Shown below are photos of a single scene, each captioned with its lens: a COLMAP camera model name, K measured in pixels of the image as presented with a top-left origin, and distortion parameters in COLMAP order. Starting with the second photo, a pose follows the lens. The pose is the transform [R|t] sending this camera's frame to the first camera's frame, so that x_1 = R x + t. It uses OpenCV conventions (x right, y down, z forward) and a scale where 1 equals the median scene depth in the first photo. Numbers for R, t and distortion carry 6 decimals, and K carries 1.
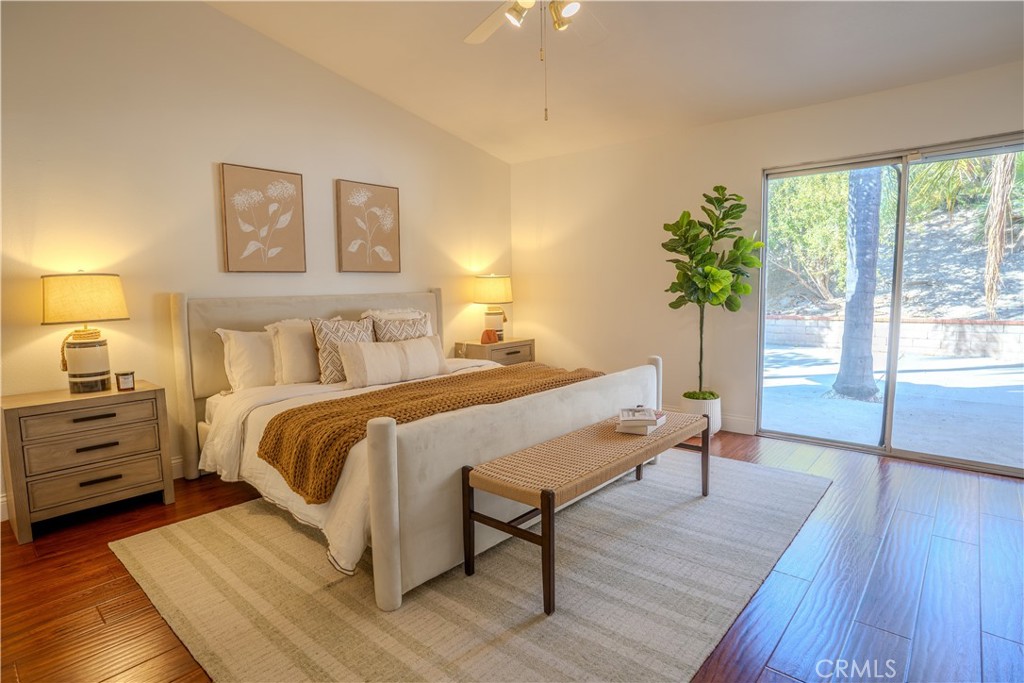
lens RADIAL K [[546.0, 0, 512.0], [0, 546.0, 341.5], [0, 0, 1]] dist [-0.073802, 0.001200]
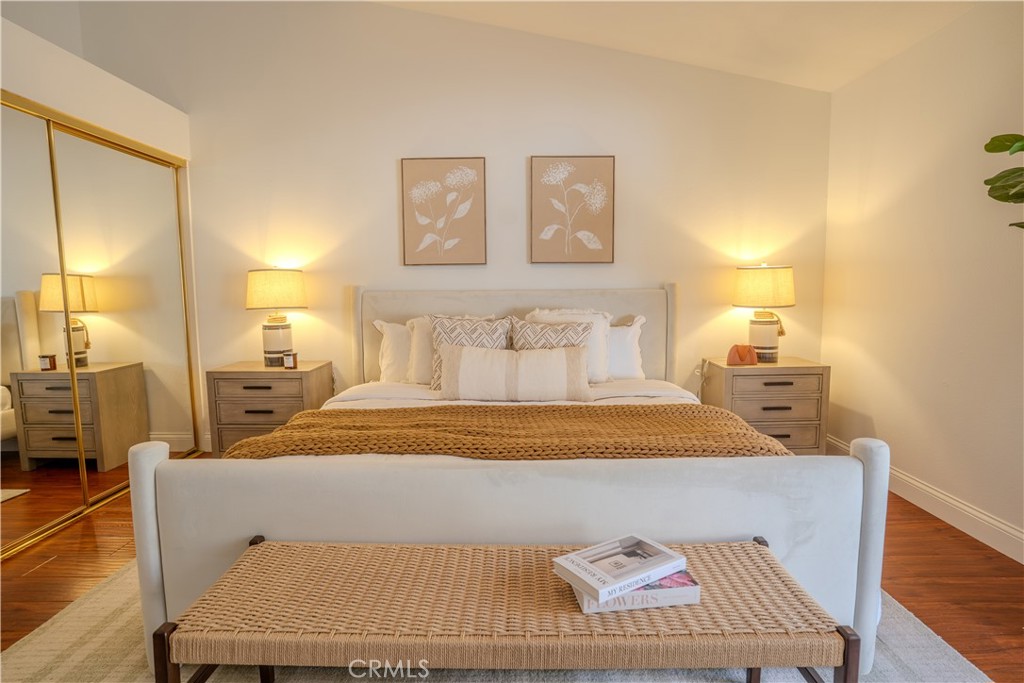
lens RADIAL K [[546.0, 0, 512.0], [0, 546.0, 341.5], [0, 0, 1]] dist [-0.073802, 0.001200]
pose [[0.643282, 0.091241, -0.760173, 0.367404], [-0.076970, 0.995551, 0.054358, -0.052668], [0.761751, 0.023543, 0.647442, 0.444894]]
